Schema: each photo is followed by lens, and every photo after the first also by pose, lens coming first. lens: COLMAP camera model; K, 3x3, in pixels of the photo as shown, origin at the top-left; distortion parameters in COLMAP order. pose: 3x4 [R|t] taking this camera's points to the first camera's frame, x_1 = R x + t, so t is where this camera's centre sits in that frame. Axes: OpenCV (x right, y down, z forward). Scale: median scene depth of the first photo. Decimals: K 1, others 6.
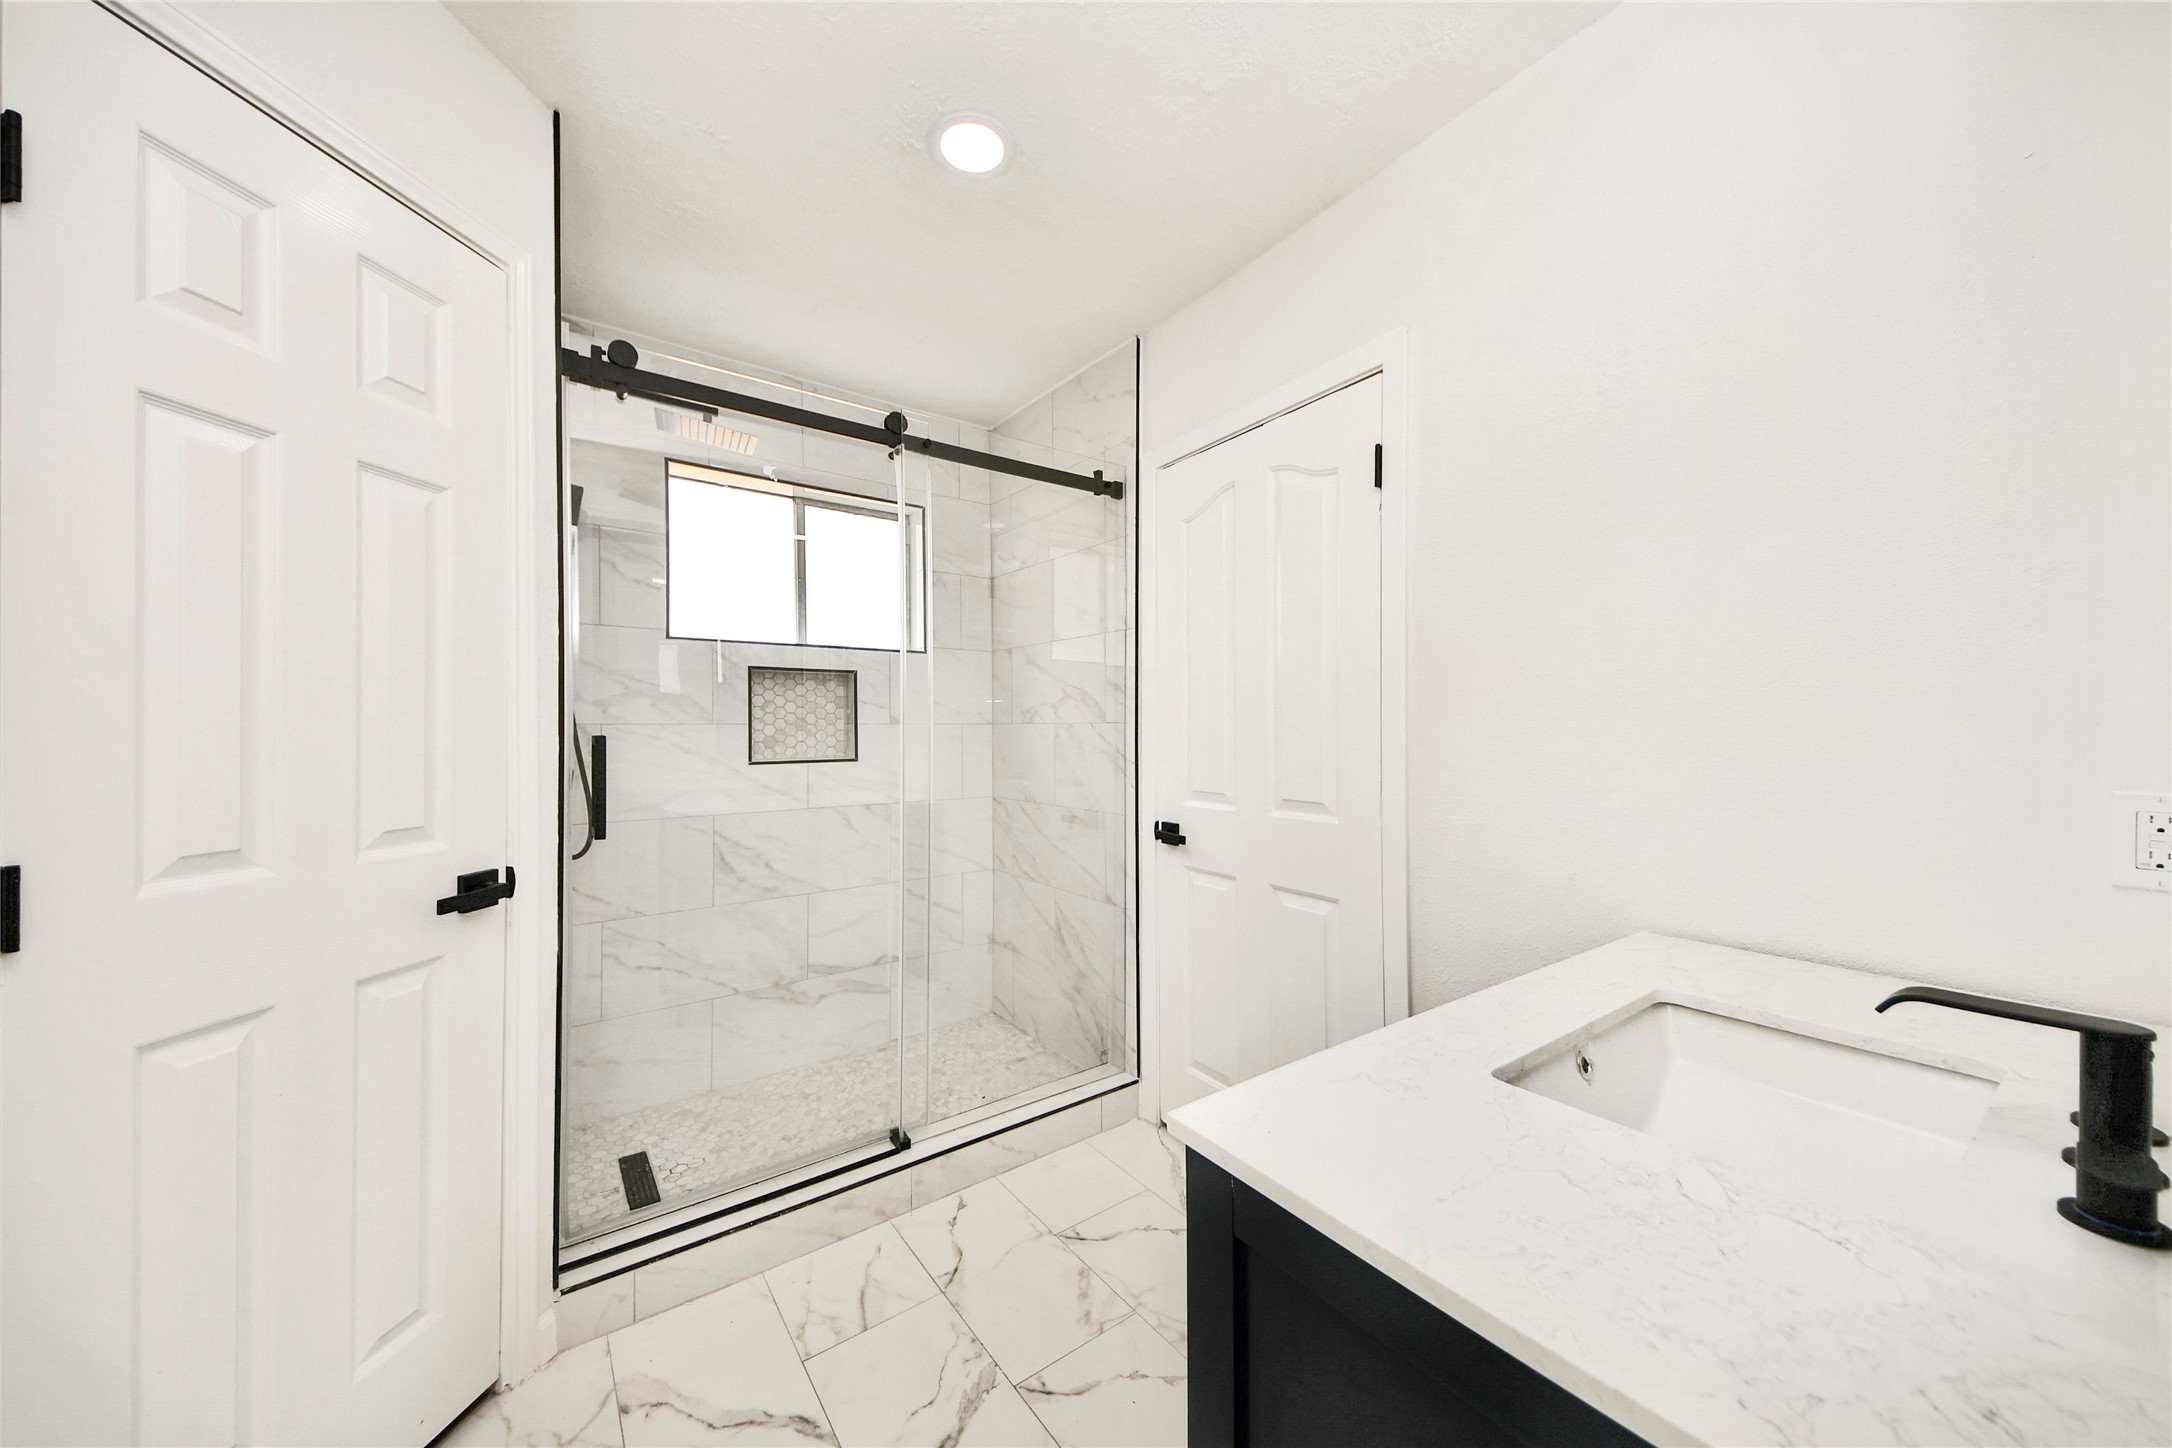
lens RADIAL K [[779.9, 0, 1087.3], [0, 779.9, 729.6], [0, 0, 1]] dist [0.066048, -0.029424]
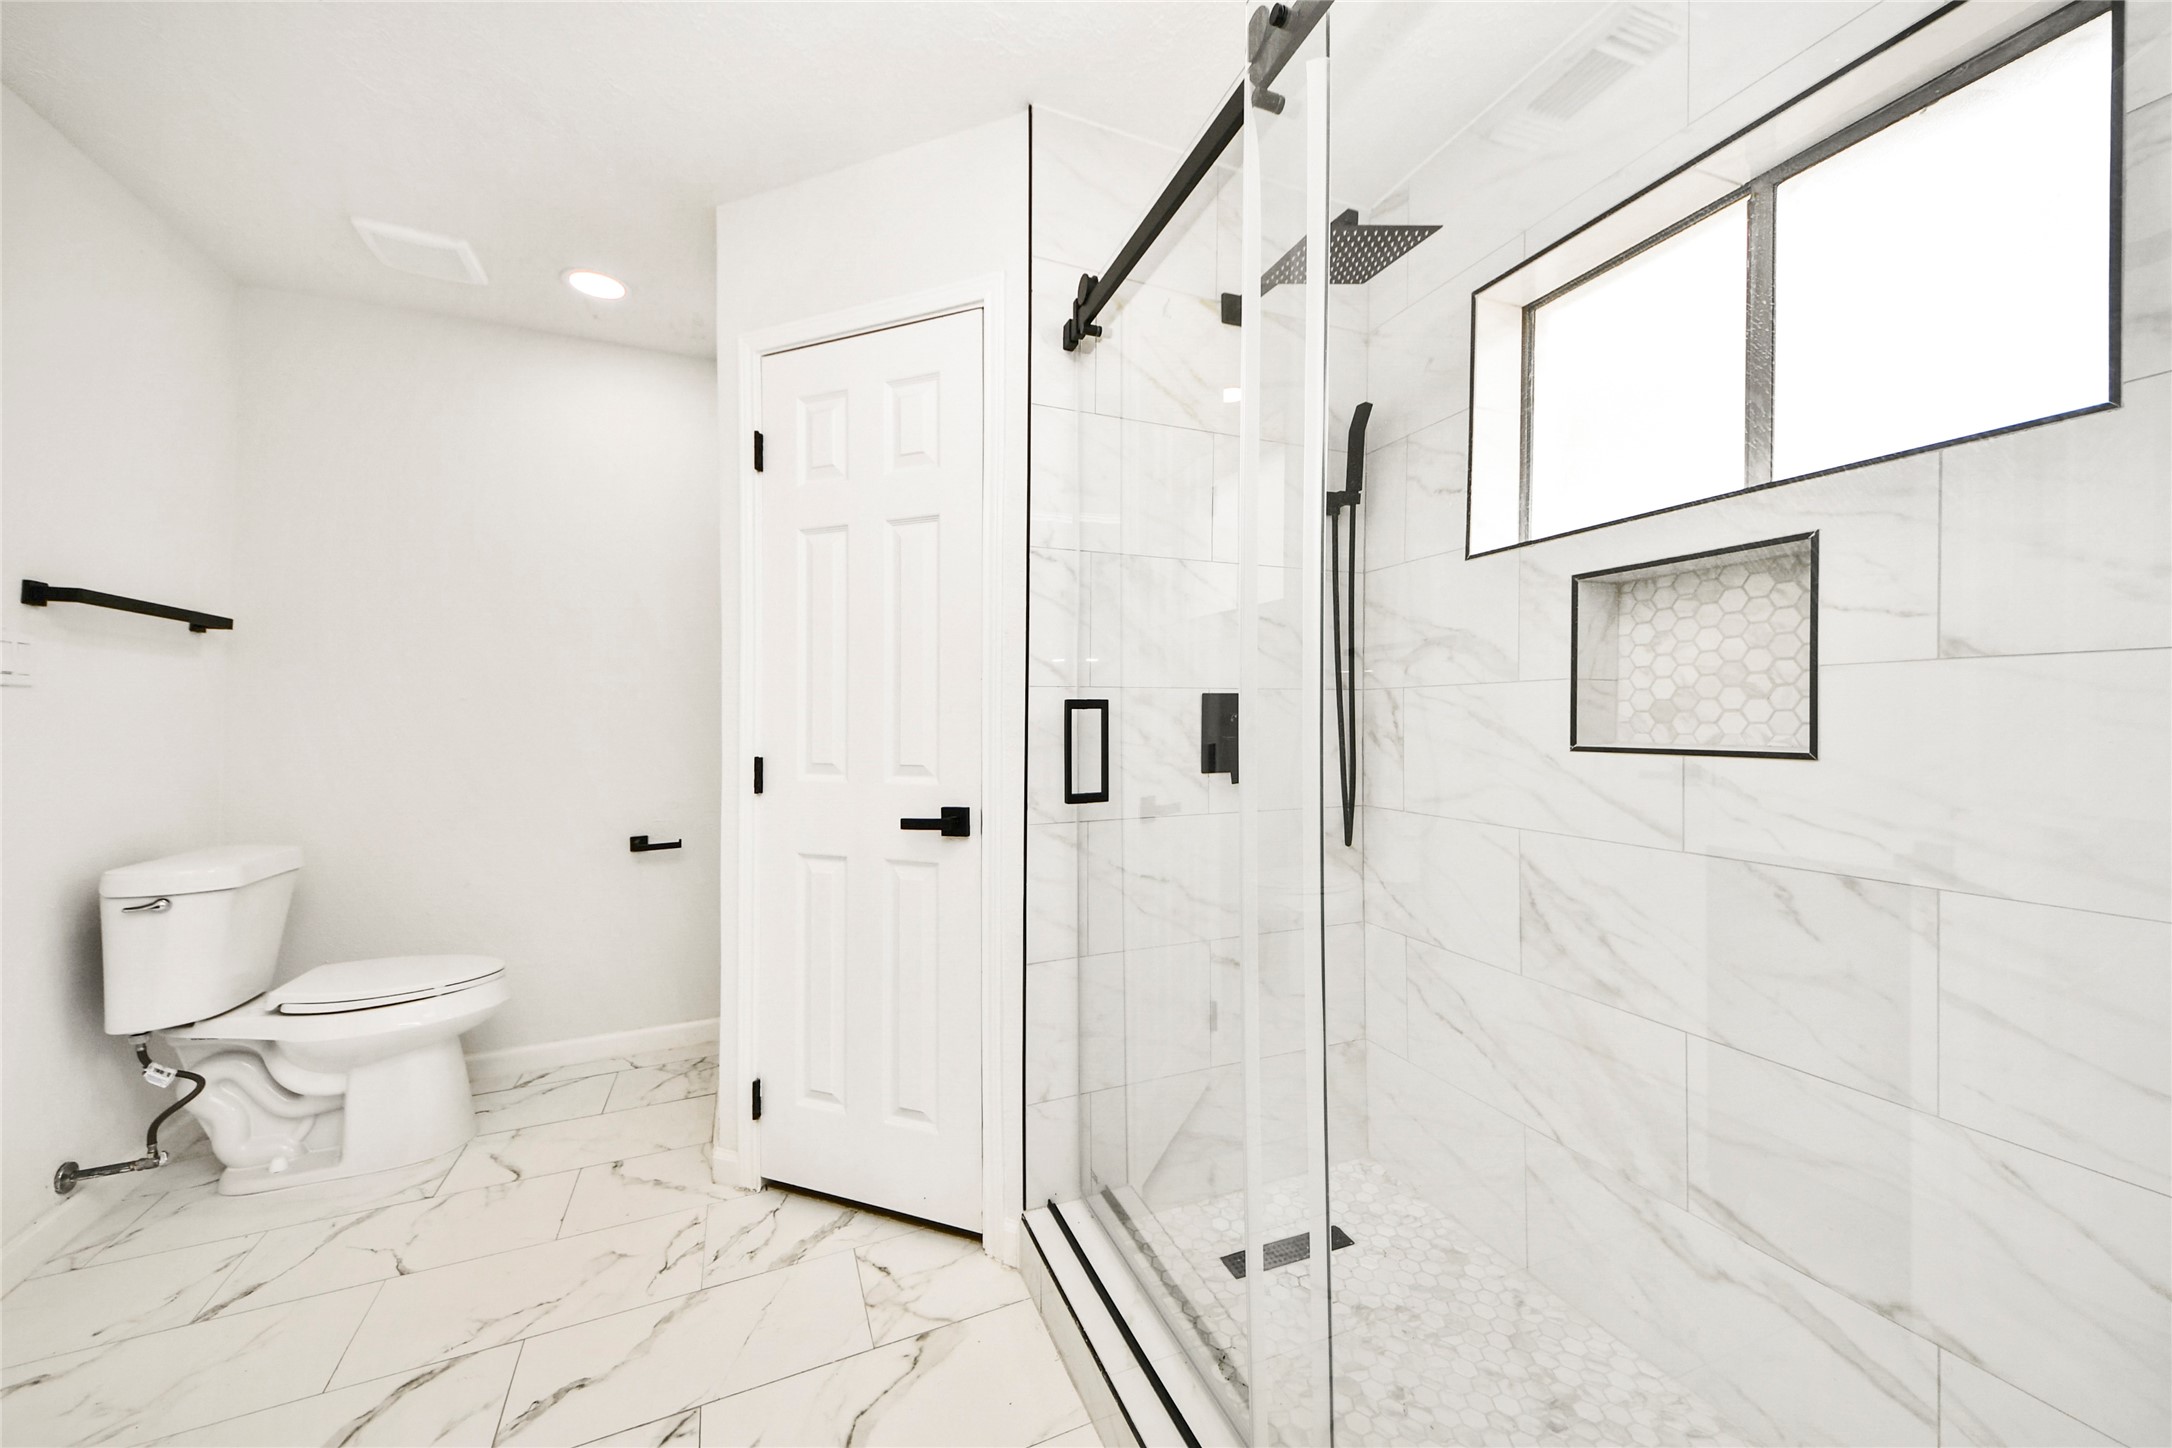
lens RADIAL K [[779.9, 0, 1087.3], [0, 779.9, 729.6], [0, 0, 1]] dist [0.066048, -0.029424]
pose [[-0.243590, 0.016786, -0.969733, 0.204595], [0.002714, 0.999858, 0.016626, 0.018642], [0.969875, 0.001418, -0.243601, 0.792517]]
